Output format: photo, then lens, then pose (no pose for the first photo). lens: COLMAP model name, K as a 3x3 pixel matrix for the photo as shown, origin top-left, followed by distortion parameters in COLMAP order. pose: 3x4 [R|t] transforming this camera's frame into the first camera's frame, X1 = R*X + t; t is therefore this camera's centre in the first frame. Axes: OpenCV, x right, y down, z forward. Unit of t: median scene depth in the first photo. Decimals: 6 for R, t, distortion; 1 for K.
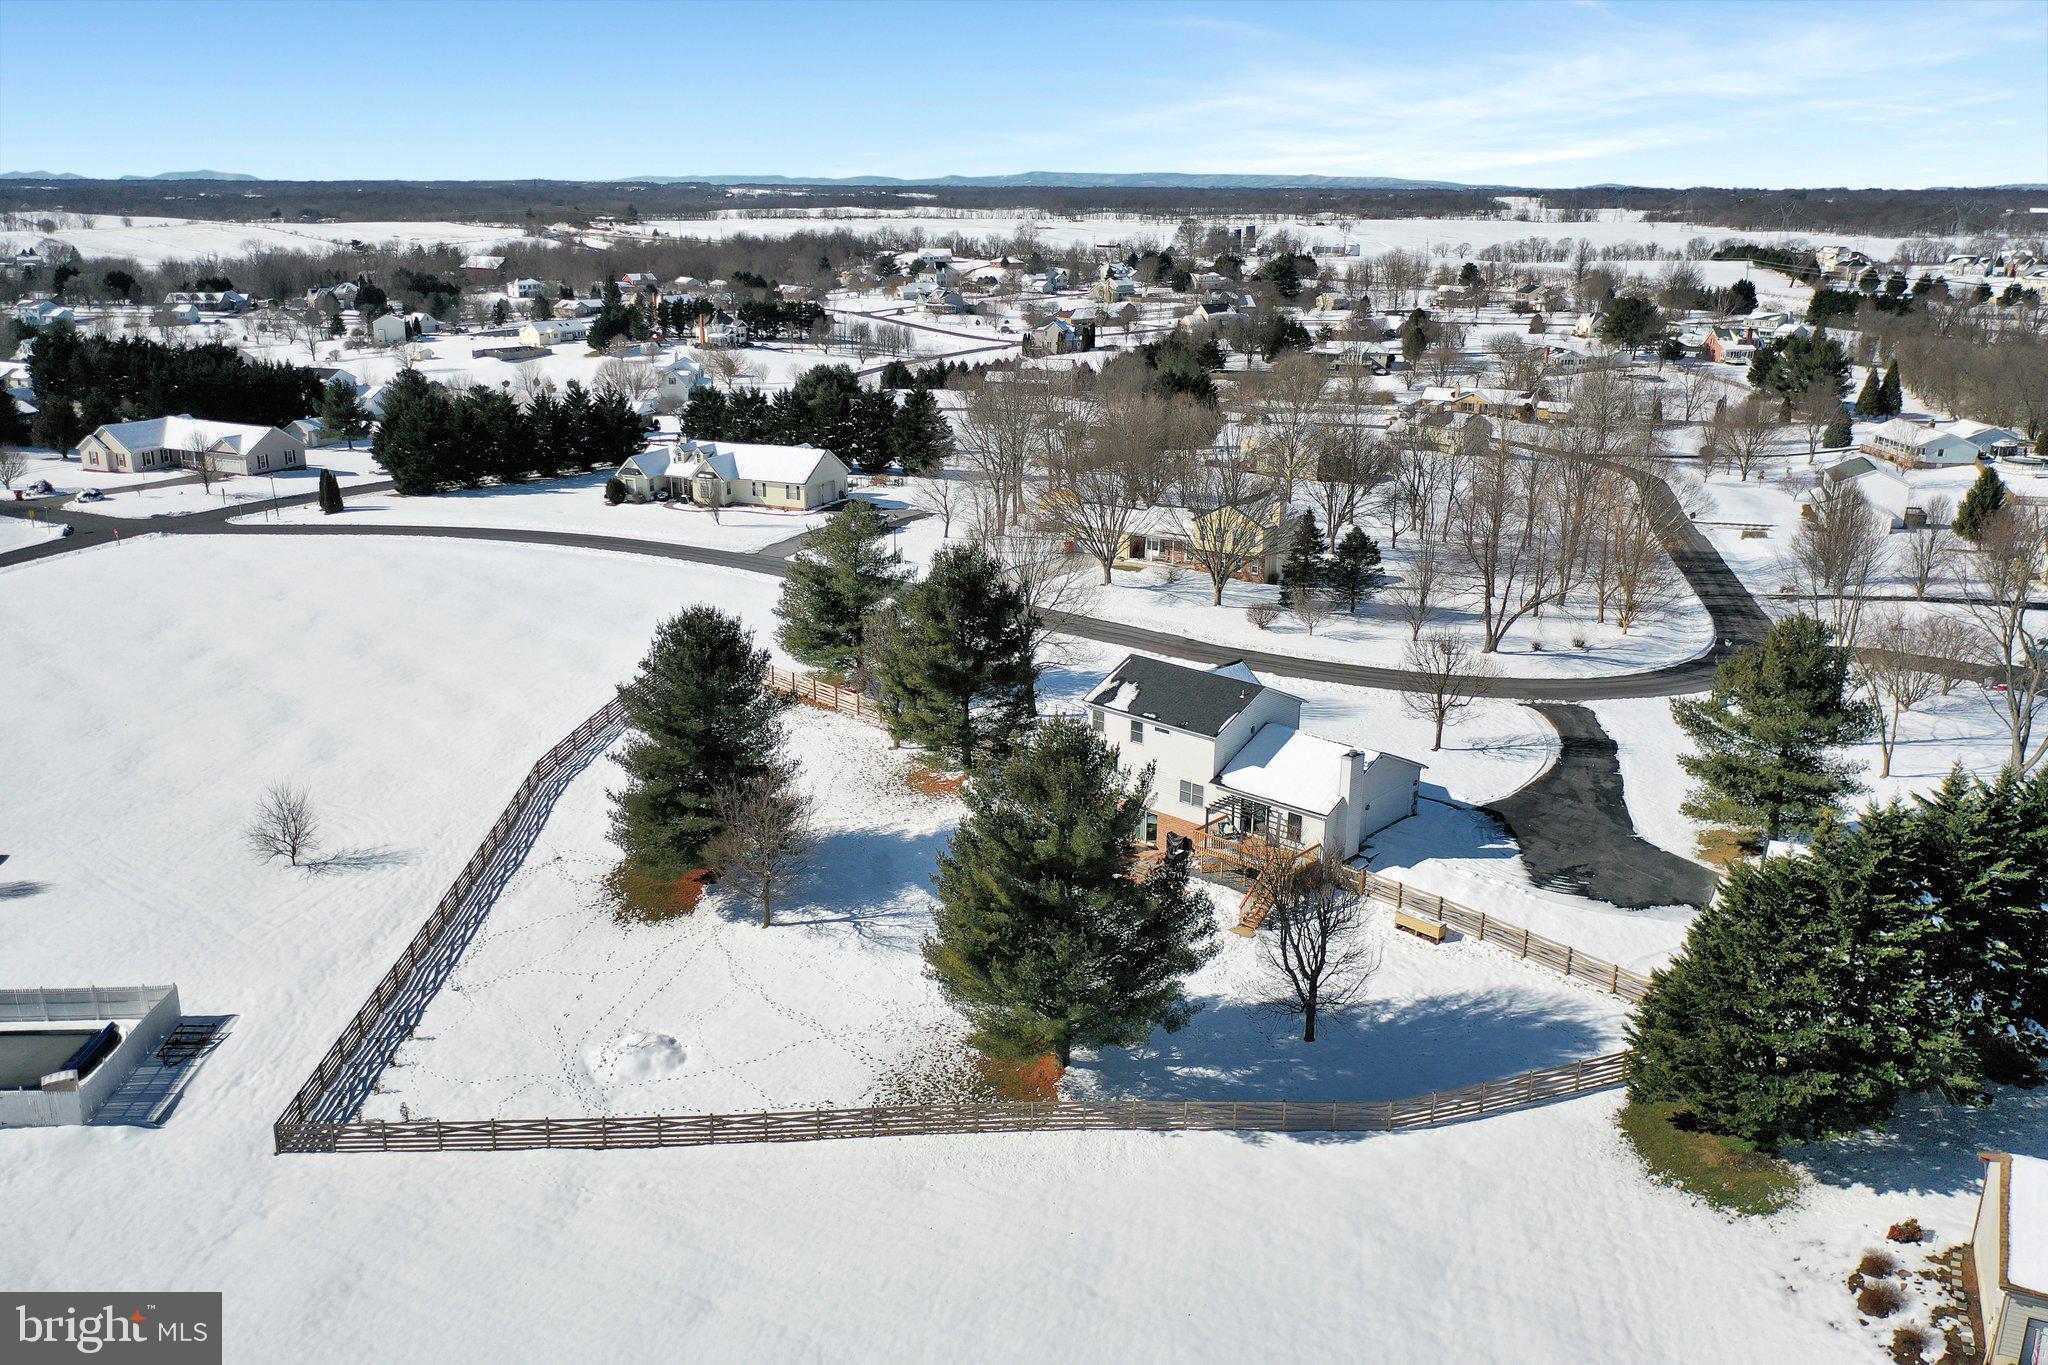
lens RADIAL K [[1631.3, 0, 1016.5], [0, 1631.3, 655.2], [0, 0, 1]] dist [-0.000122, 0.000212]
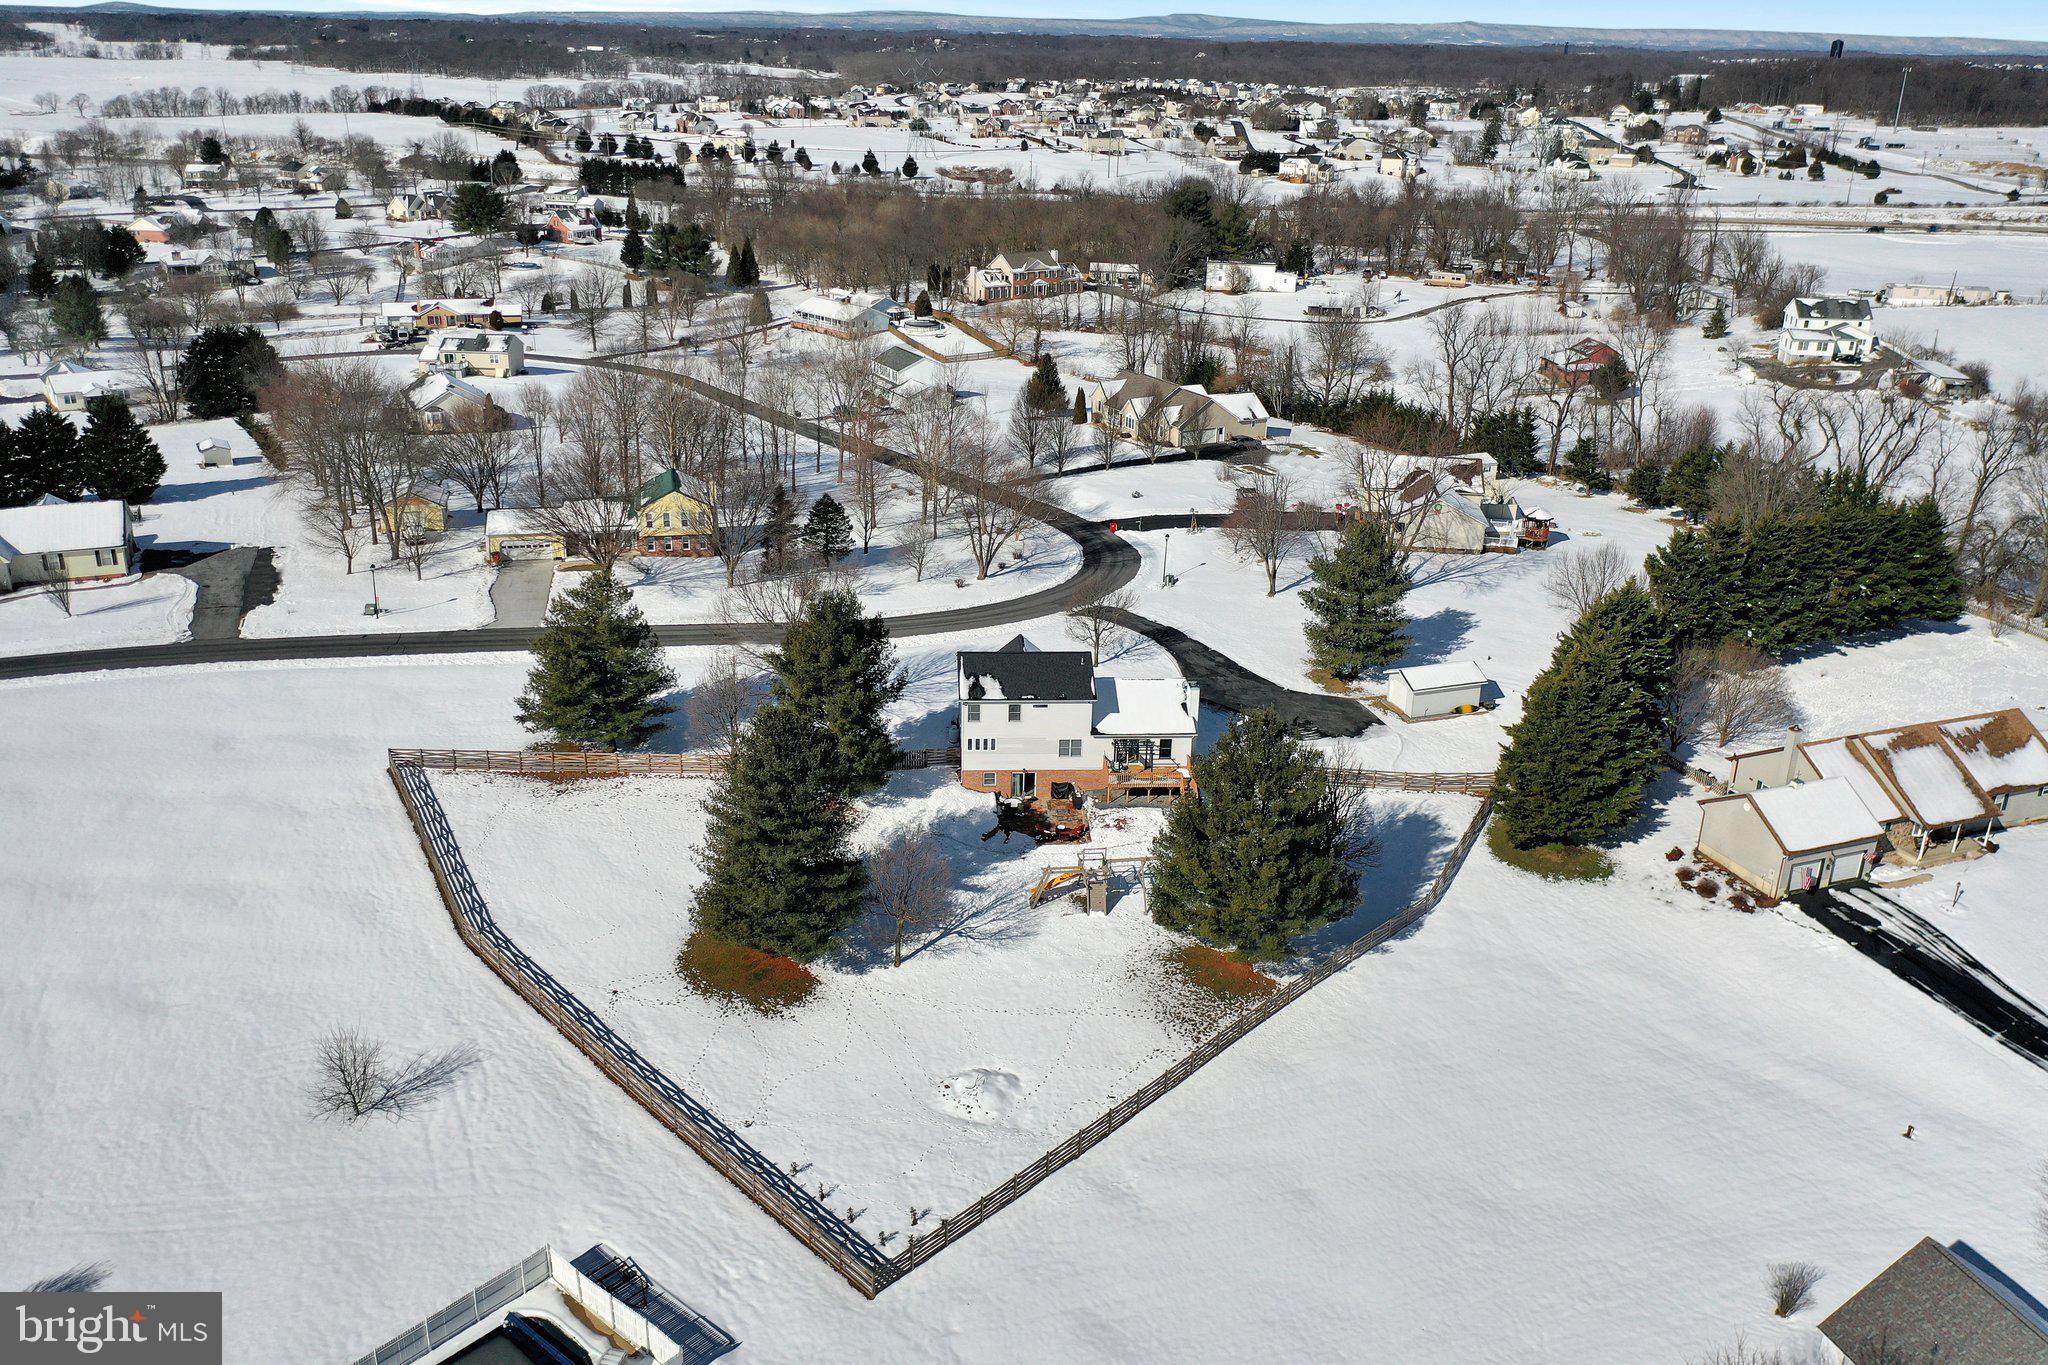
lens RADIAL K [[1648.1, 0, 1024.0], [0, 1648.1, 682.5], [0, 0, 1]] dist [0.006755, 0.004709]
pose [[0.687534, -0.257202, 0.679076, -0.759893], [0.181661, 0.966356, 0.182086, -0.200151], [-0.703062, -0.001829, 0.711127, 0.113843]]
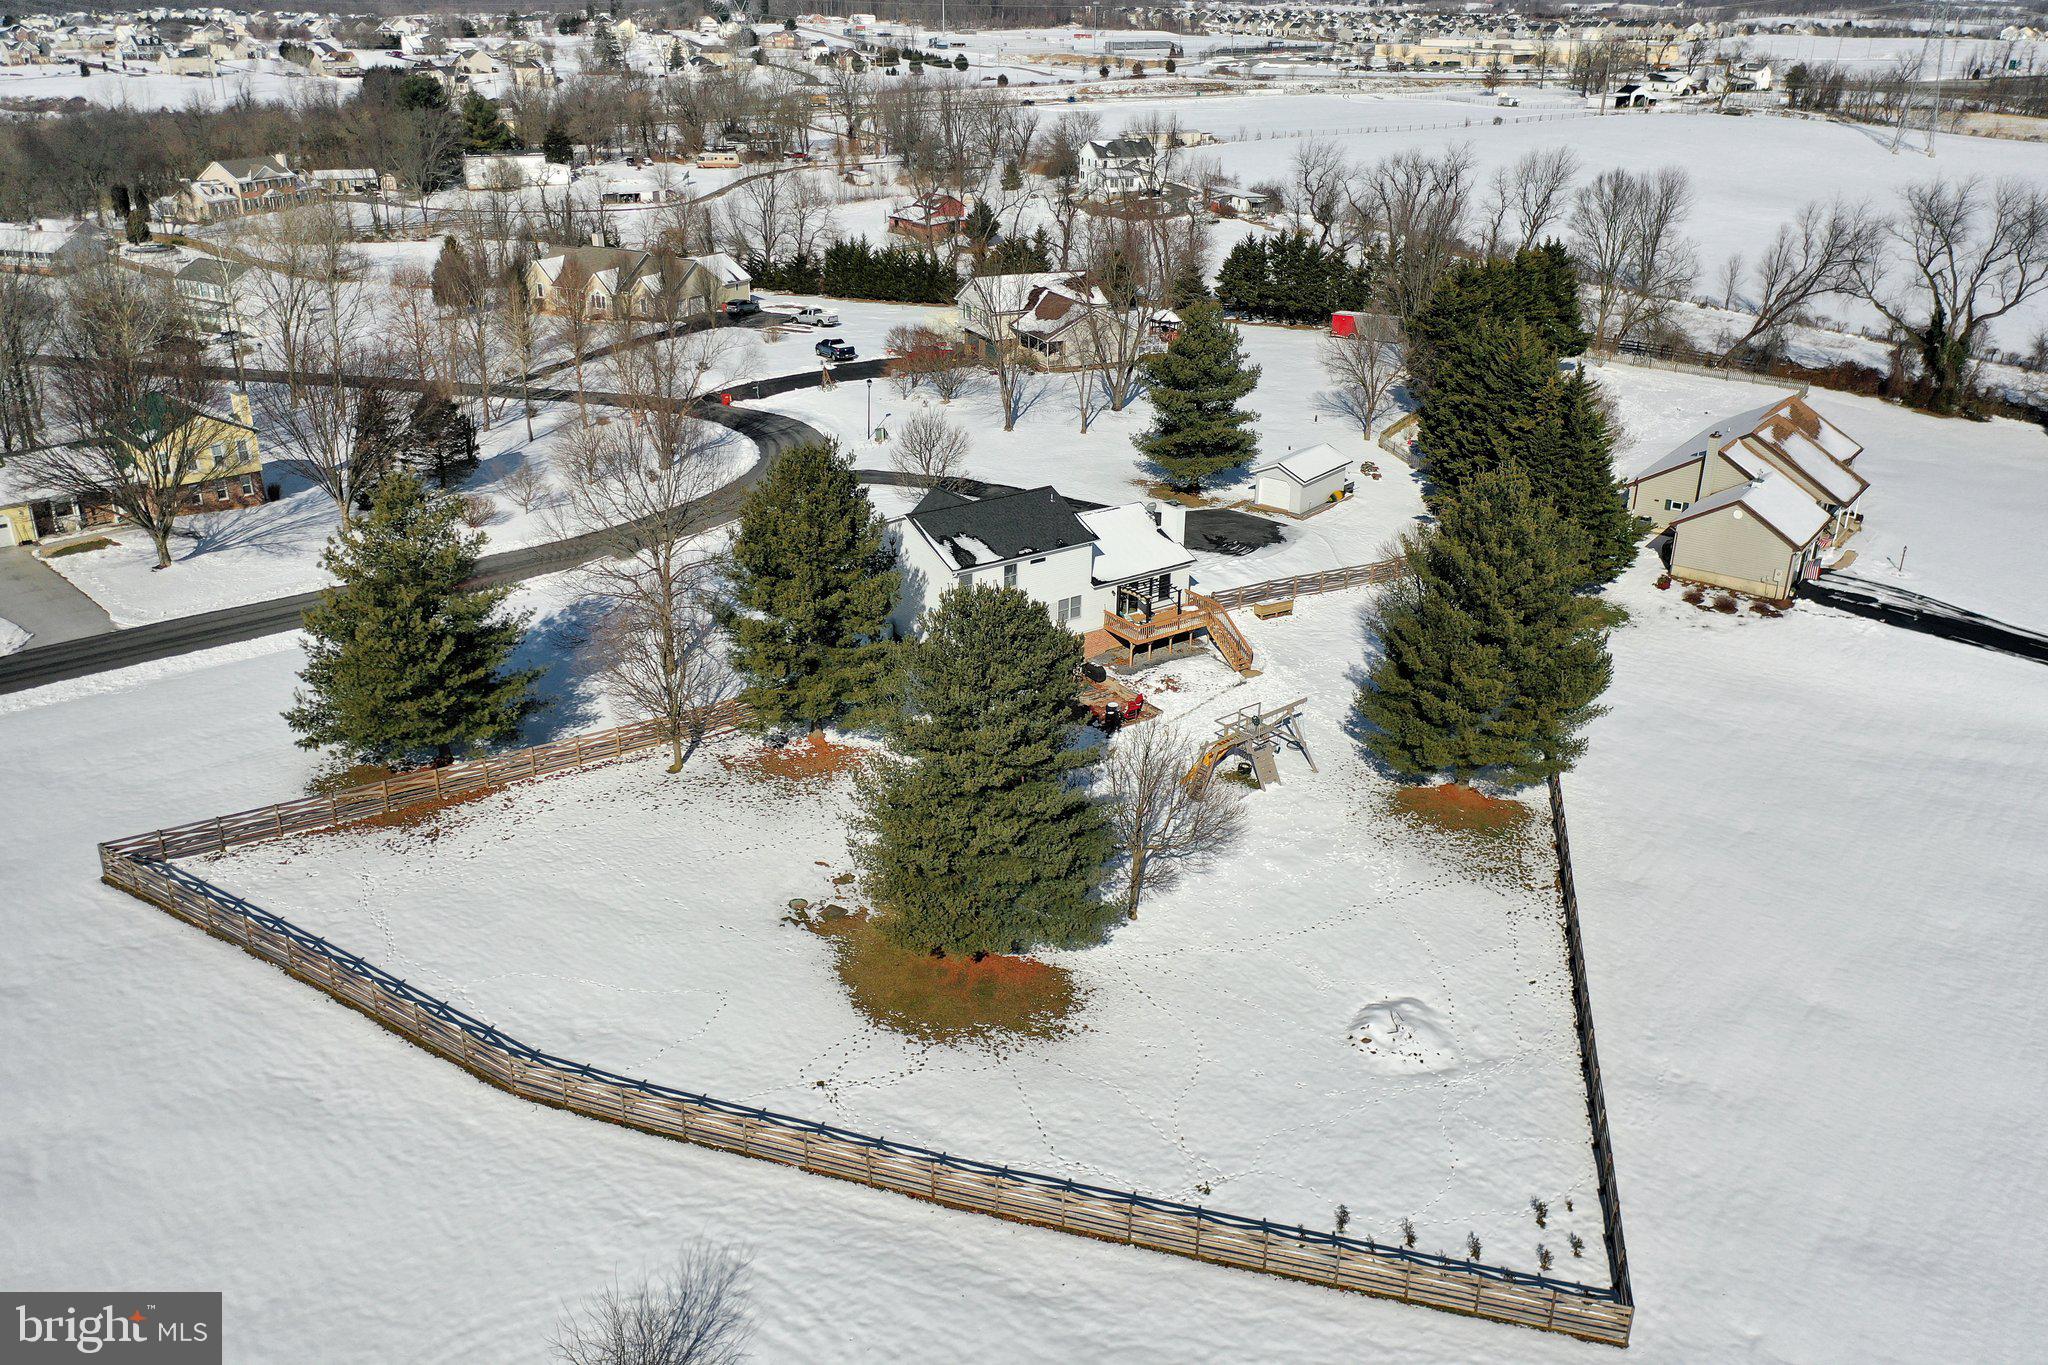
lens RADIAL K [[1631.3, 0, 1016.5], [0, 1631.3, 655.2], [0, 0, 1]] dist [-0.000122, 0.000212]
pose [[0.201377, -0.373959, 0.905319, -0.782198], [0.262969, 0.910962, 0.317797, -0.205559], [-0.943554, 0.174074, 0.281787, 0.743950]]
